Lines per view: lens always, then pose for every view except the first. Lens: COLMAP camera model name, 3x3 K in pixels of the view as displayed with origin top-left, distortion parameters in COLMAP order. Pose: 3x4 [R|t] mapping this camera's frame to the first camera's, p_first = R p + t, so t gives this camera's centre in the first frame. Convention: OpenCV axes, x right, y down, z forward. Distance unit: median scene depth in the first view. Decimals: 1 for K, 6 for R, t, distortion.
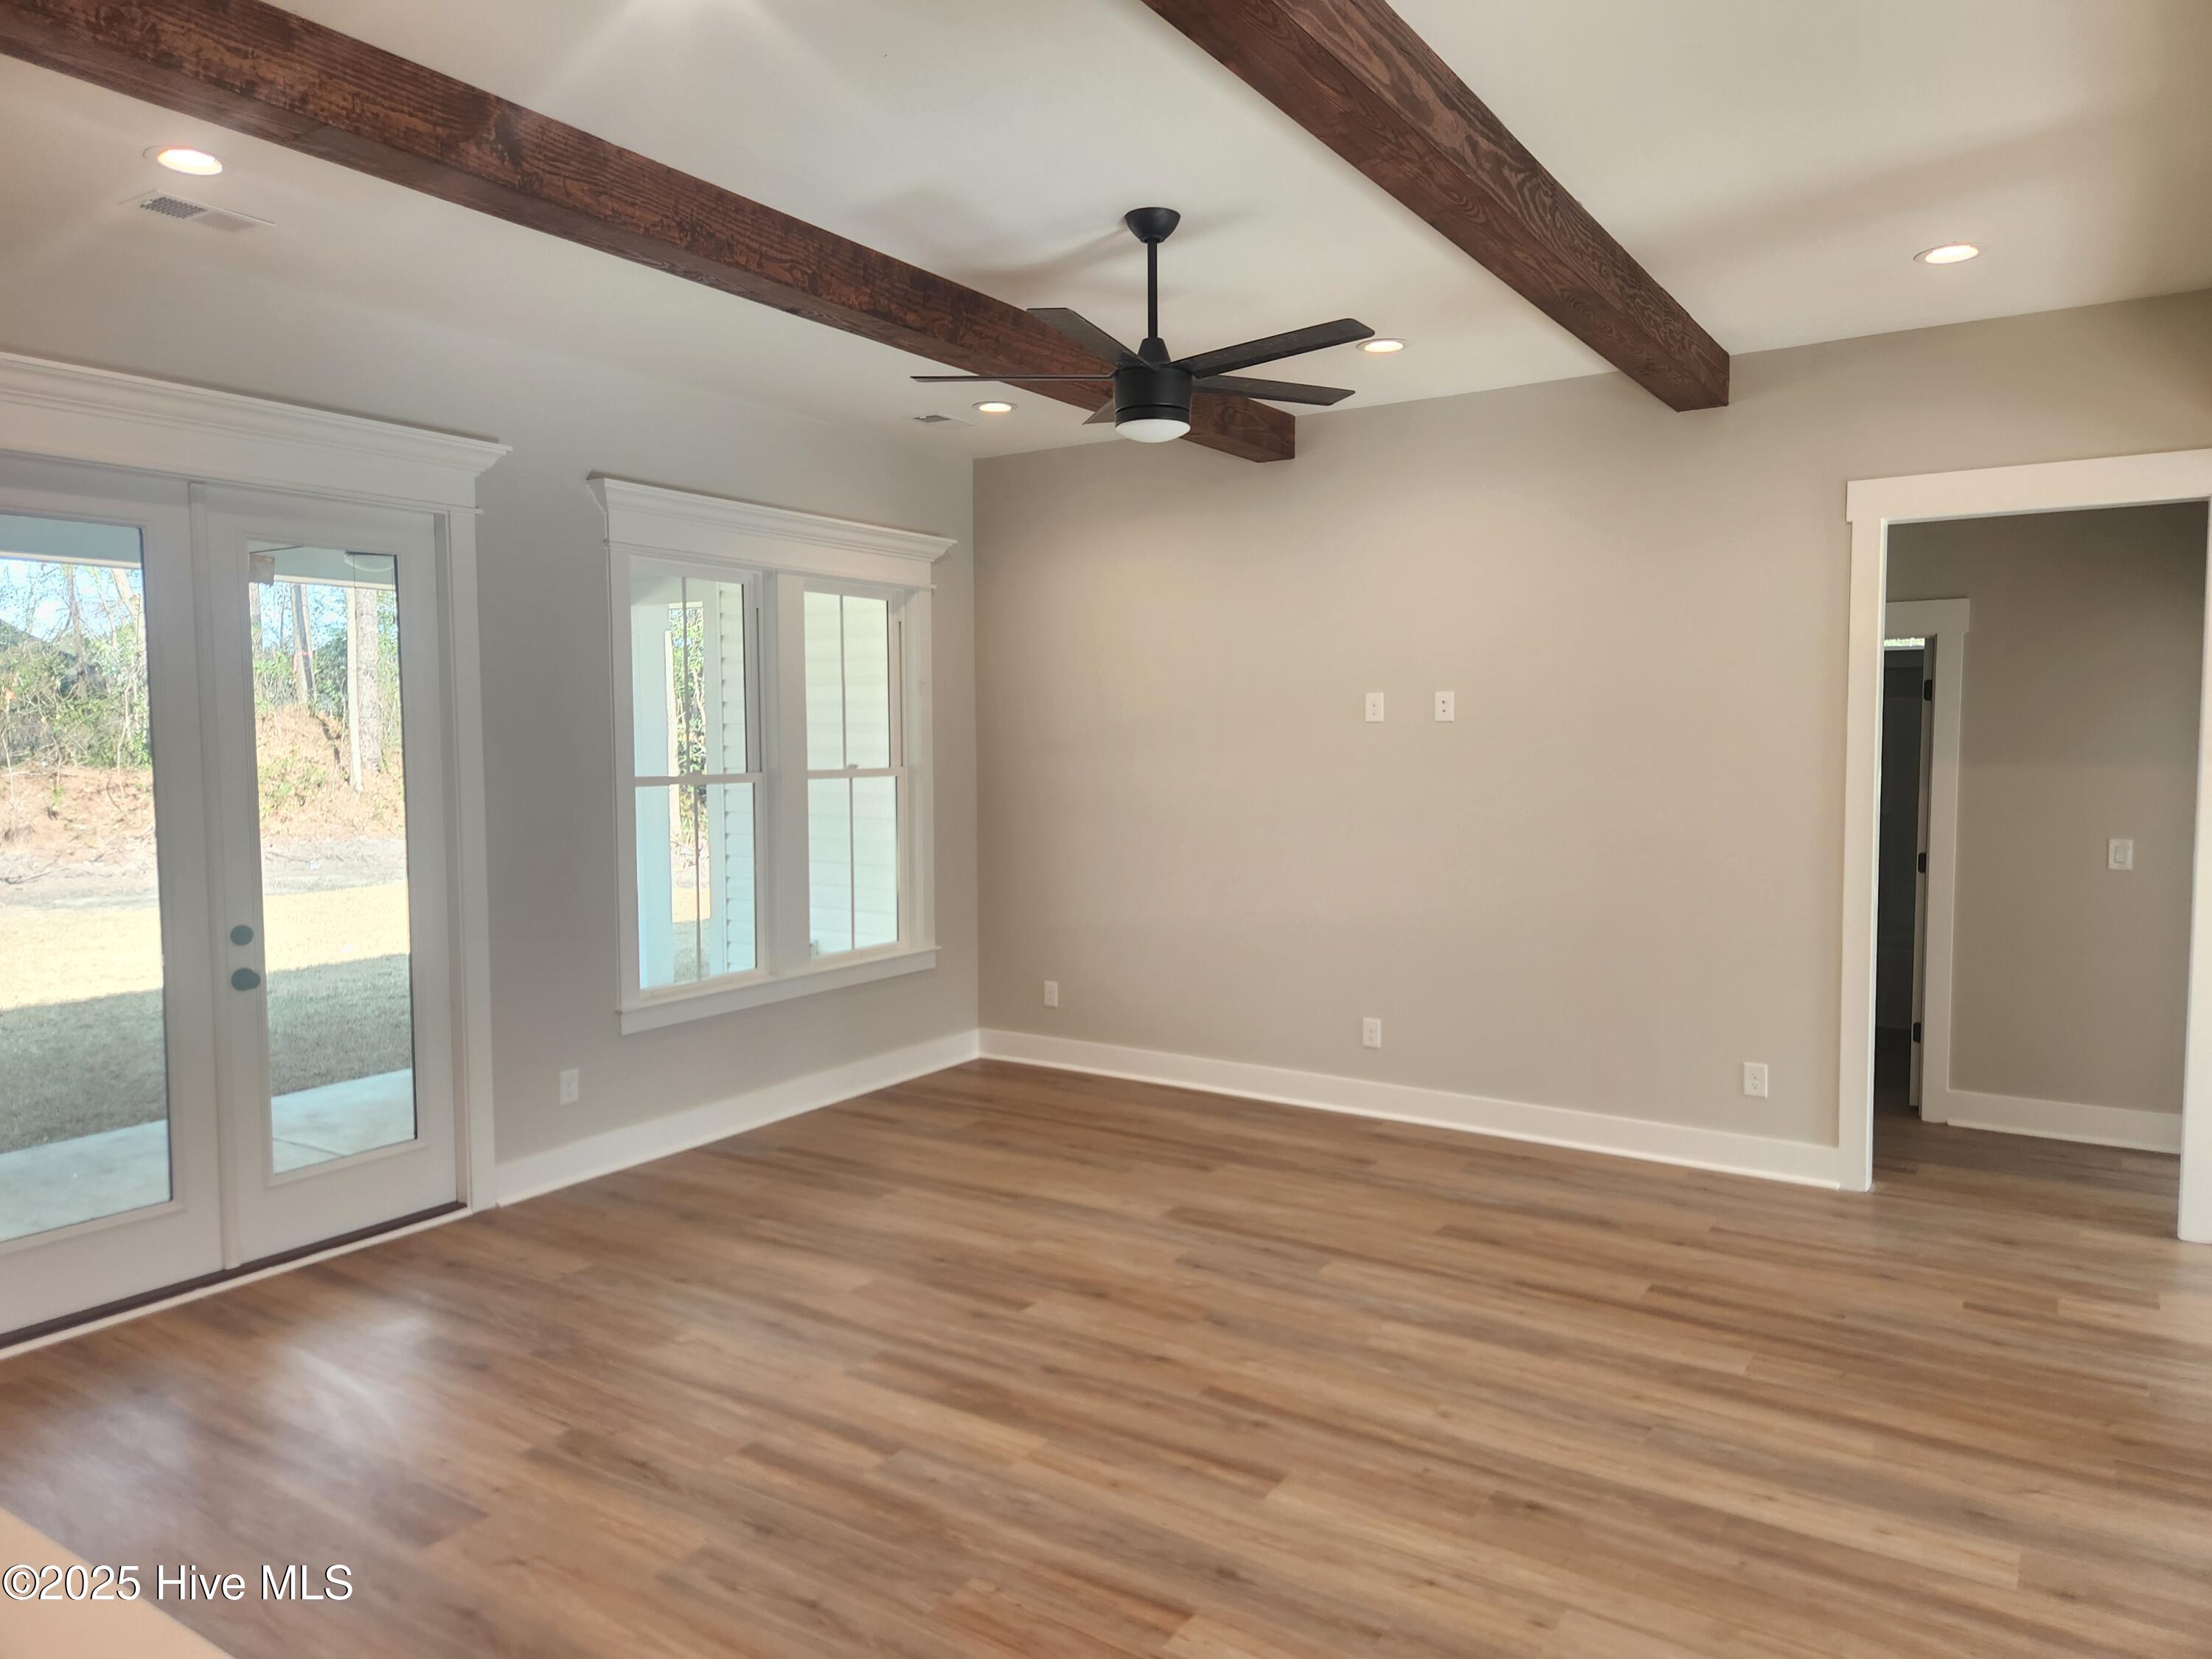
lens RADIAL K [[1477.3, 0, 1097.6], [0, 1477.3, 840.5], [0, 0, 1]] dist [0.063785, -0.058664]
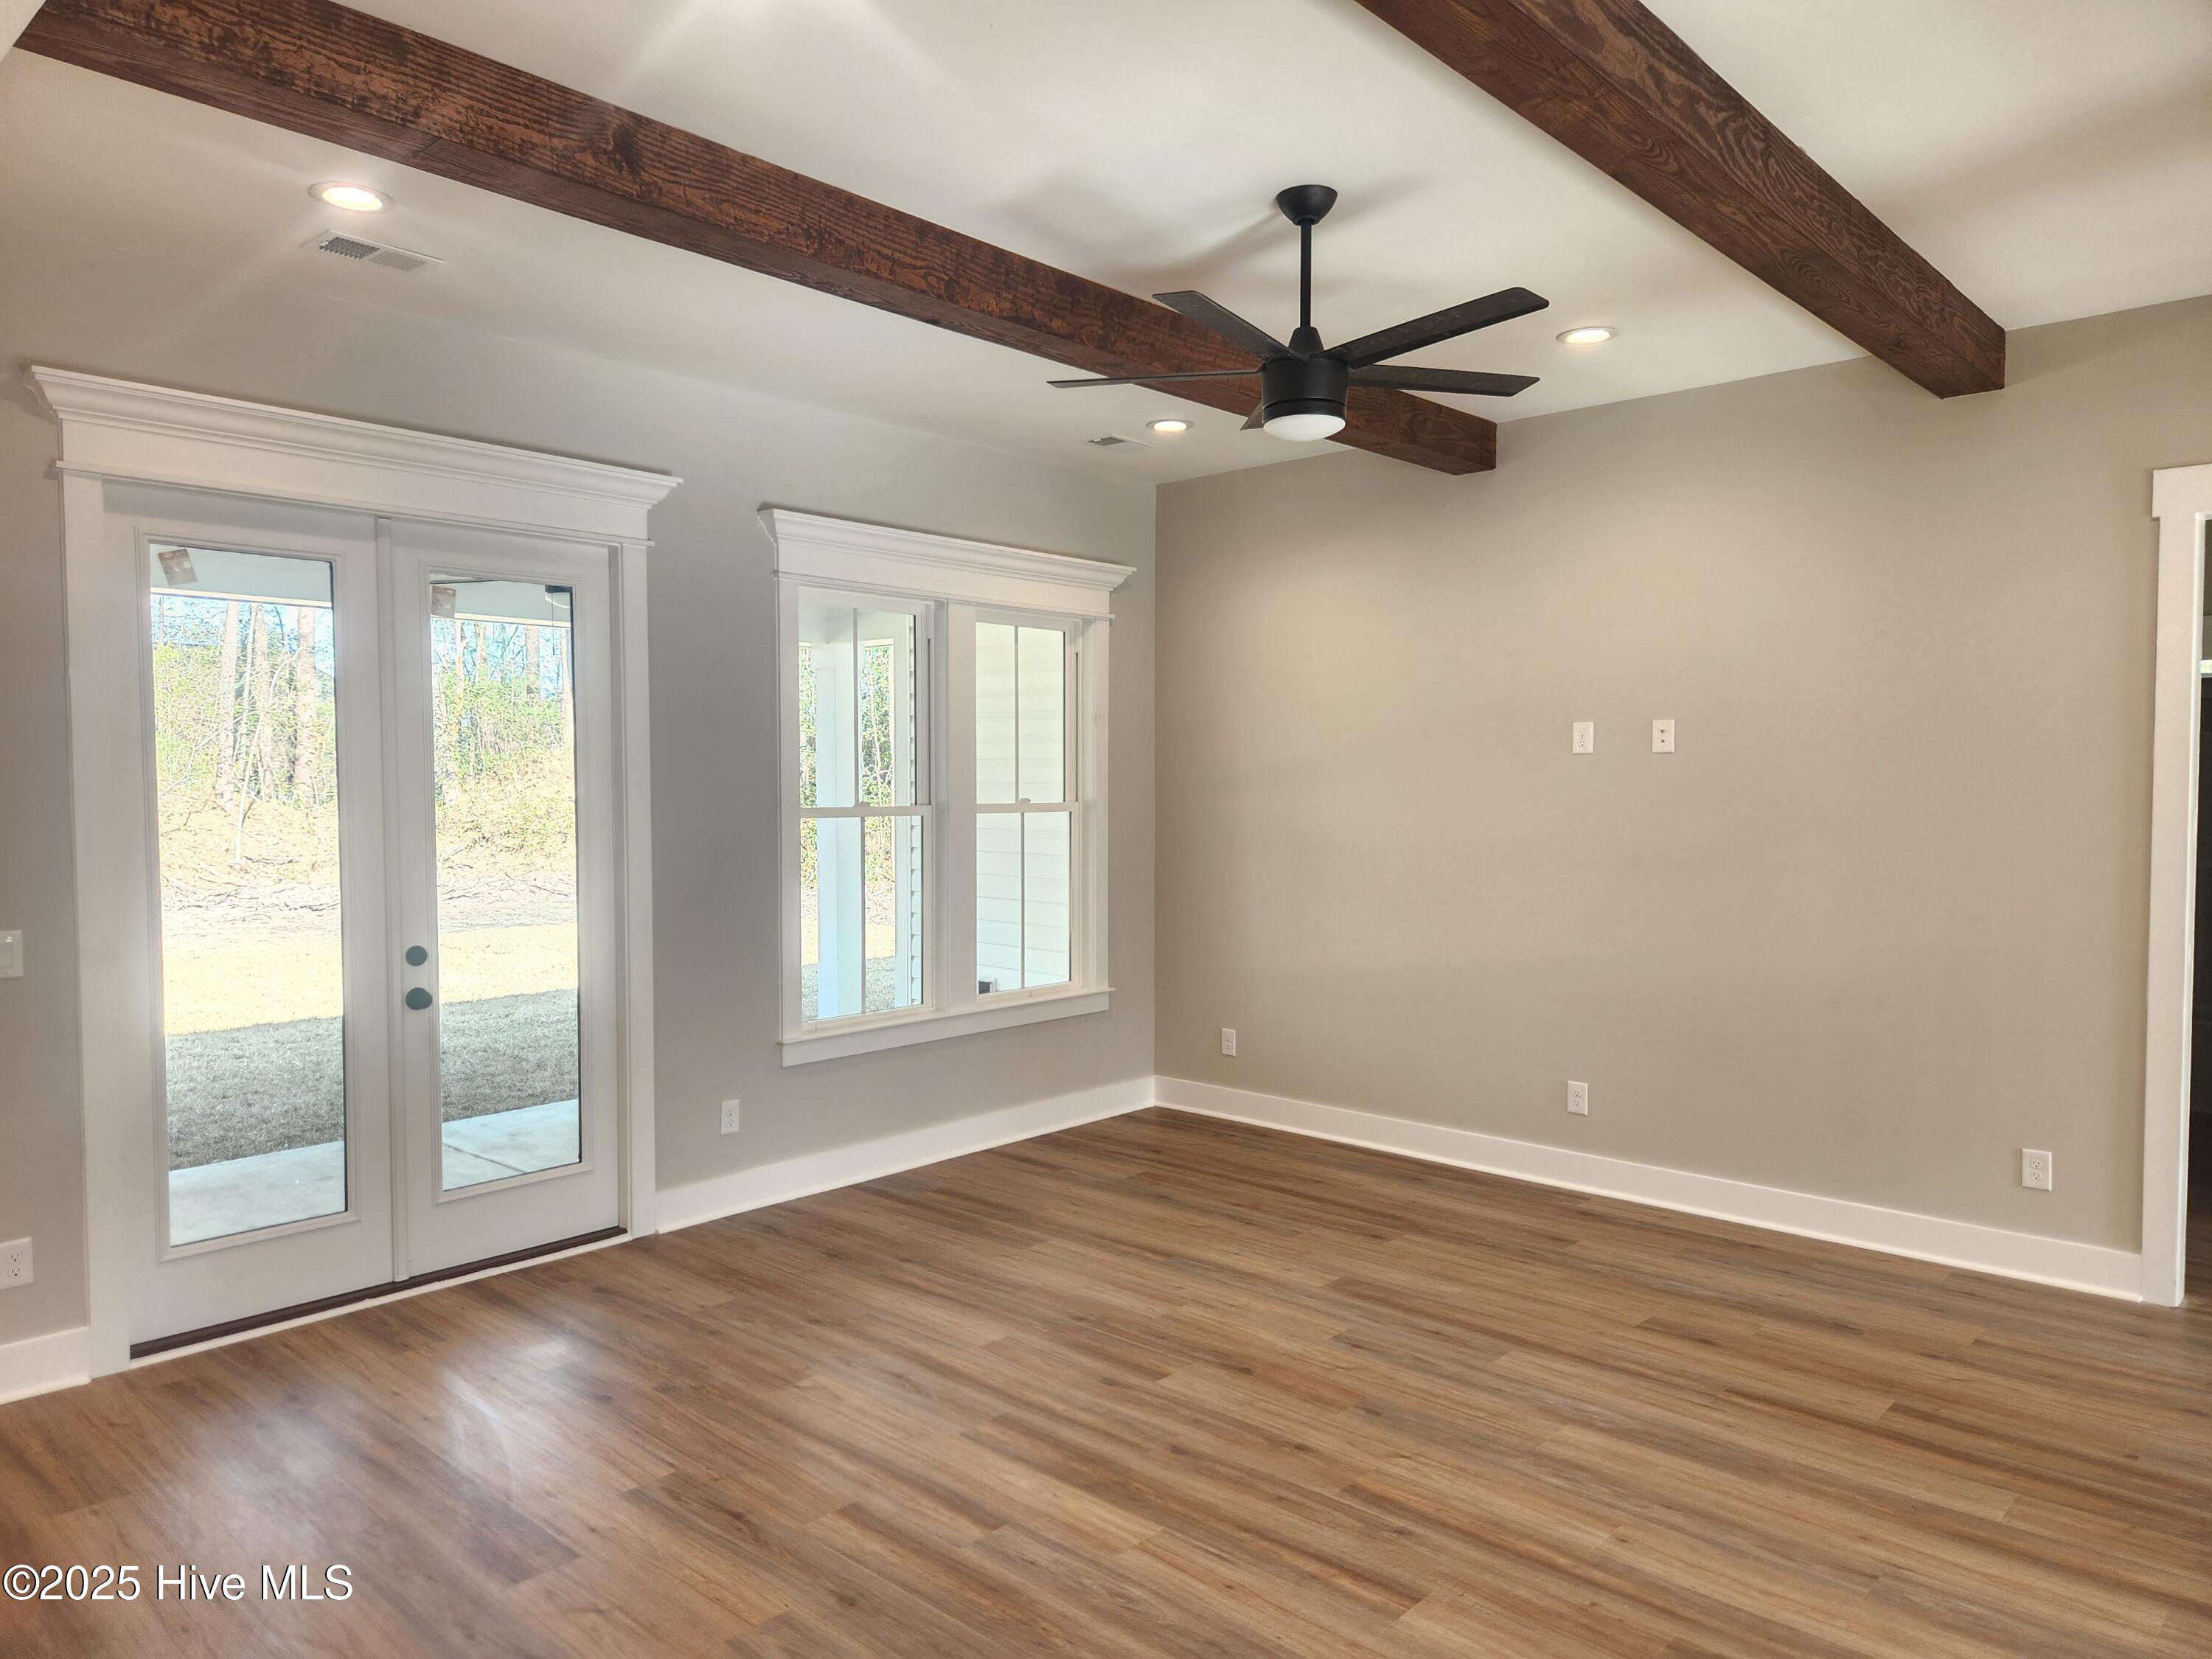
lens RADIAL K [[1477.3, 0, 1083.7], [0, 1477.3, 859.3], [0, 0, 1]] dist [0.063785, -0.058664]
pose [[0.985603, 0.012913, -0.168580, 0.054110], [-0.016229, 0.999701, -0.018311, 0.008363], [0.168293, 0.020783, 0.985518, 0.066825]]
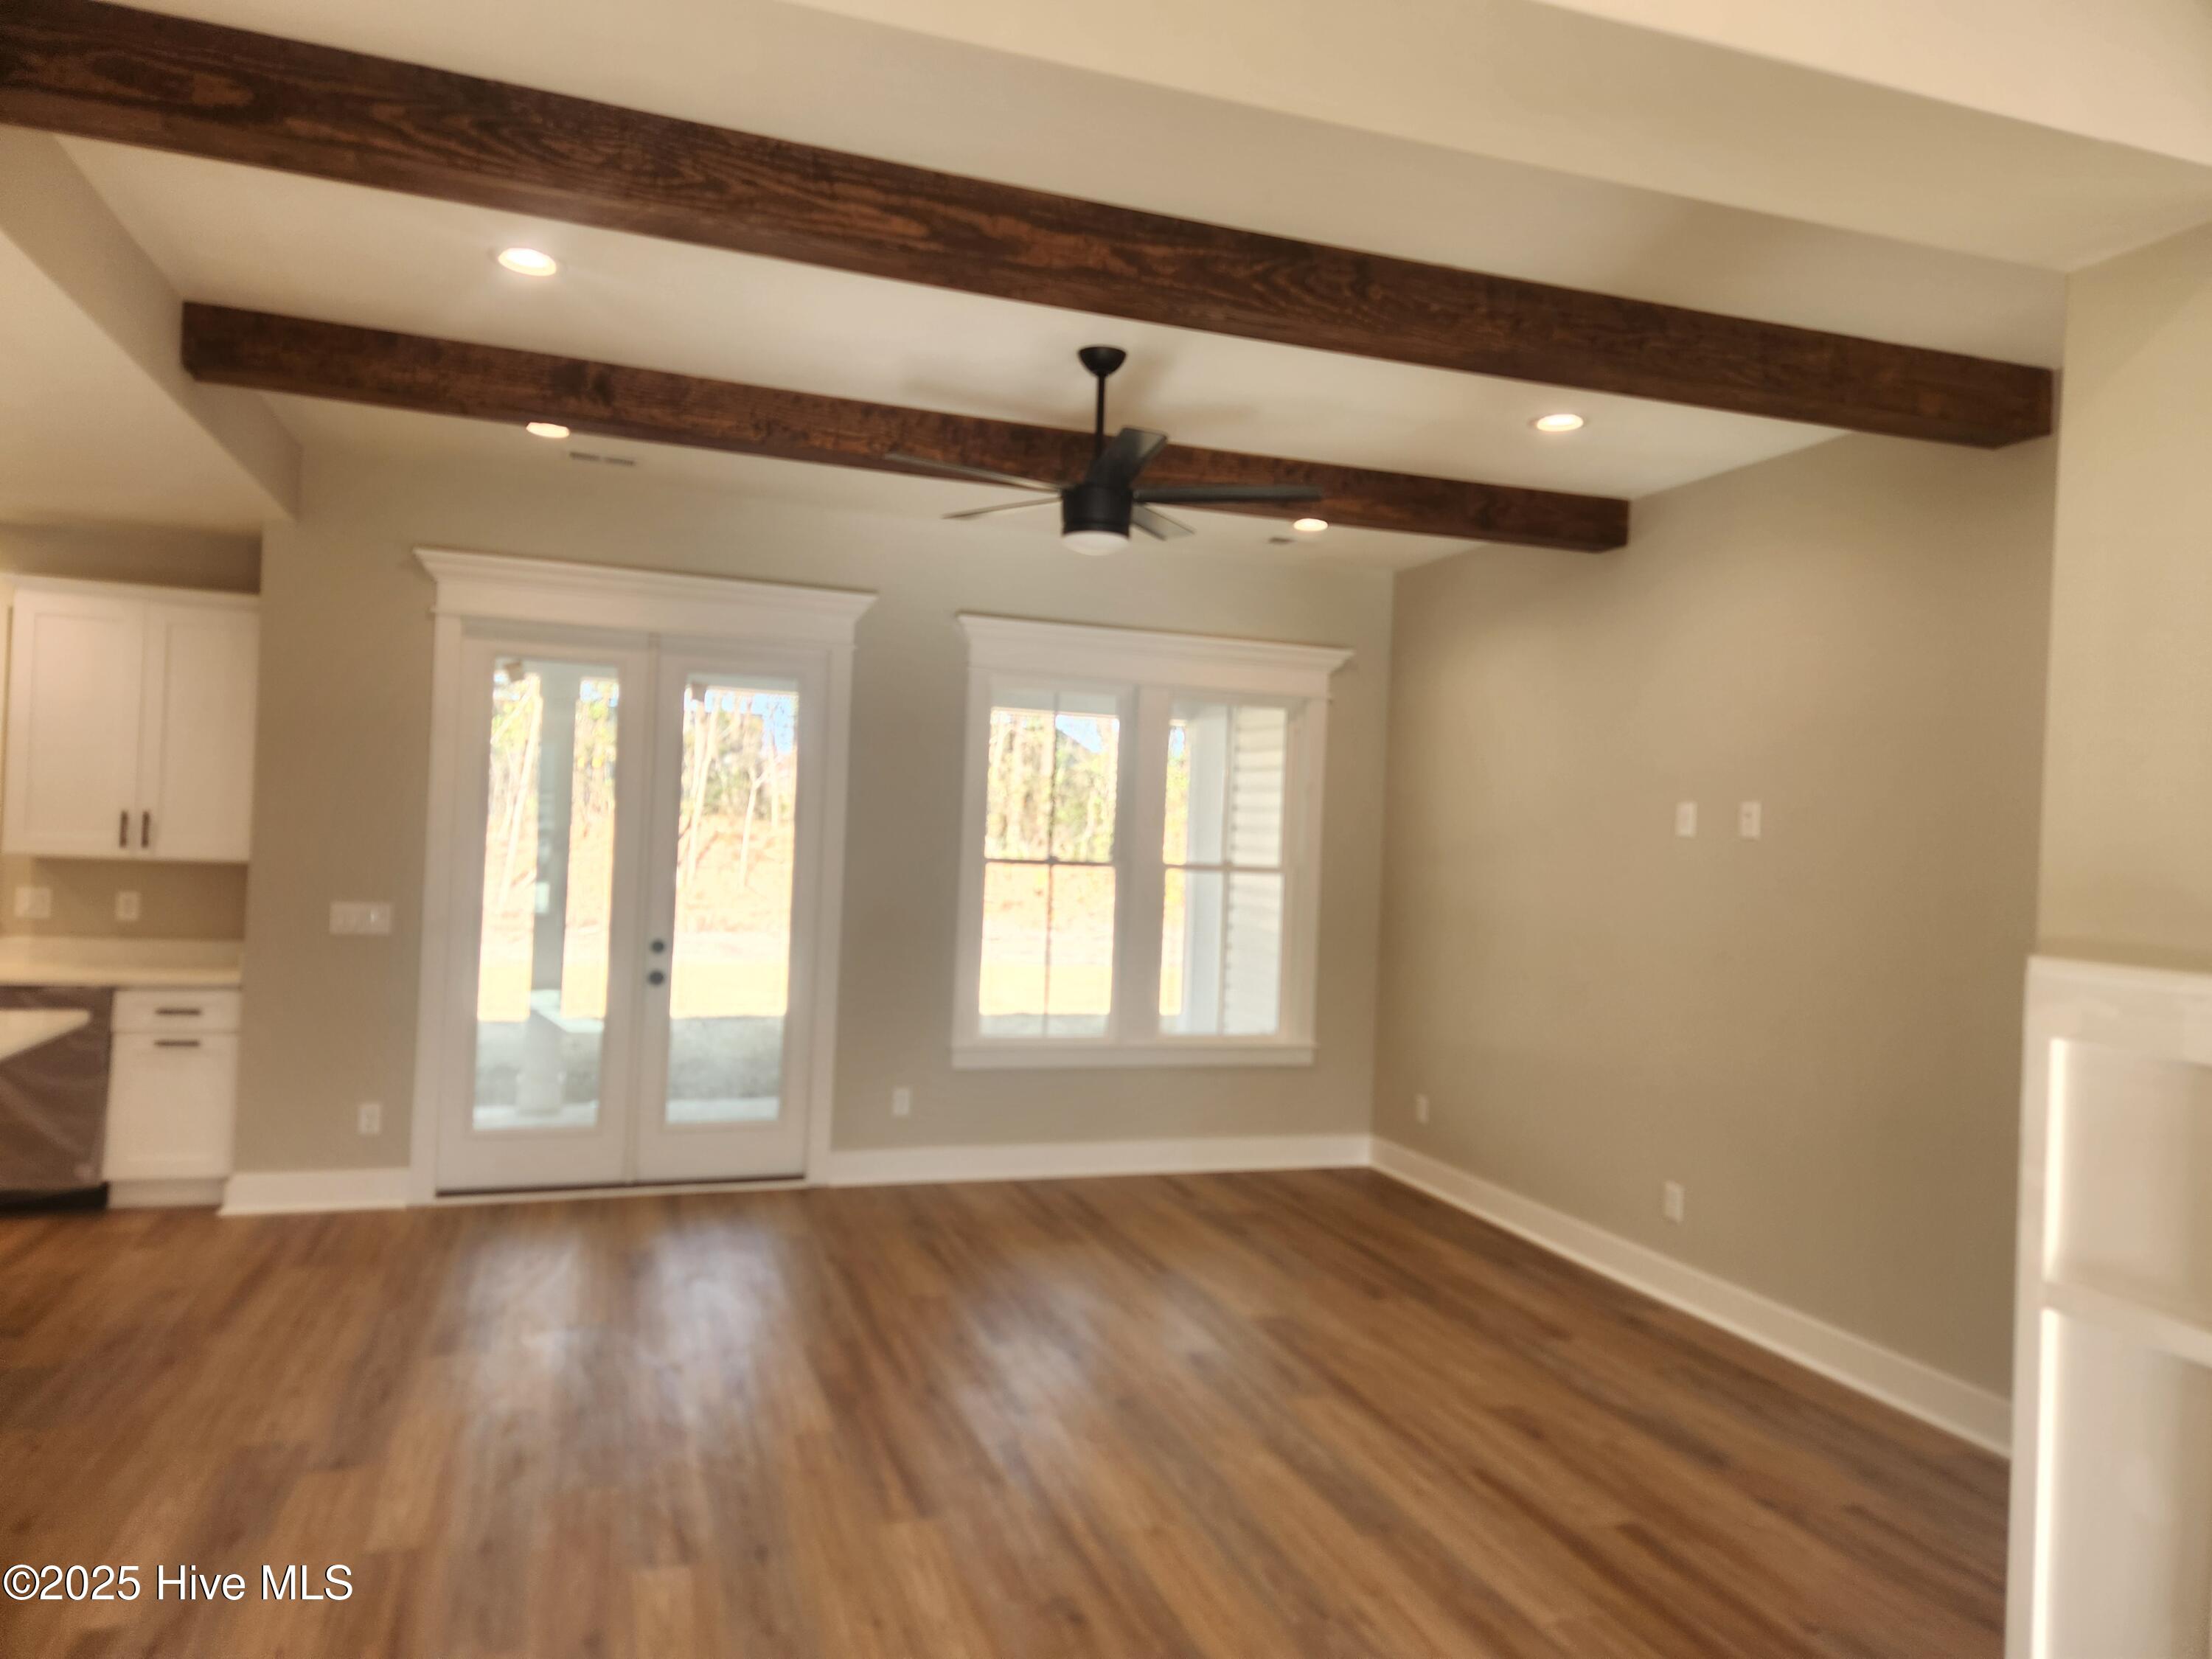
lens RADIAL K [[1477.3, 0, 1114.5], [0, 1477.3, 829.7], [0, 0, 1]] dist [0.063785, -0.058664]
pose [[0.783636, 0.033548, -0.620314, 0.650195], [-0.091823, 0.993828, -0.062251, 0.000950], [0.614397, 0.105741, 0.781879, 0.157019]]
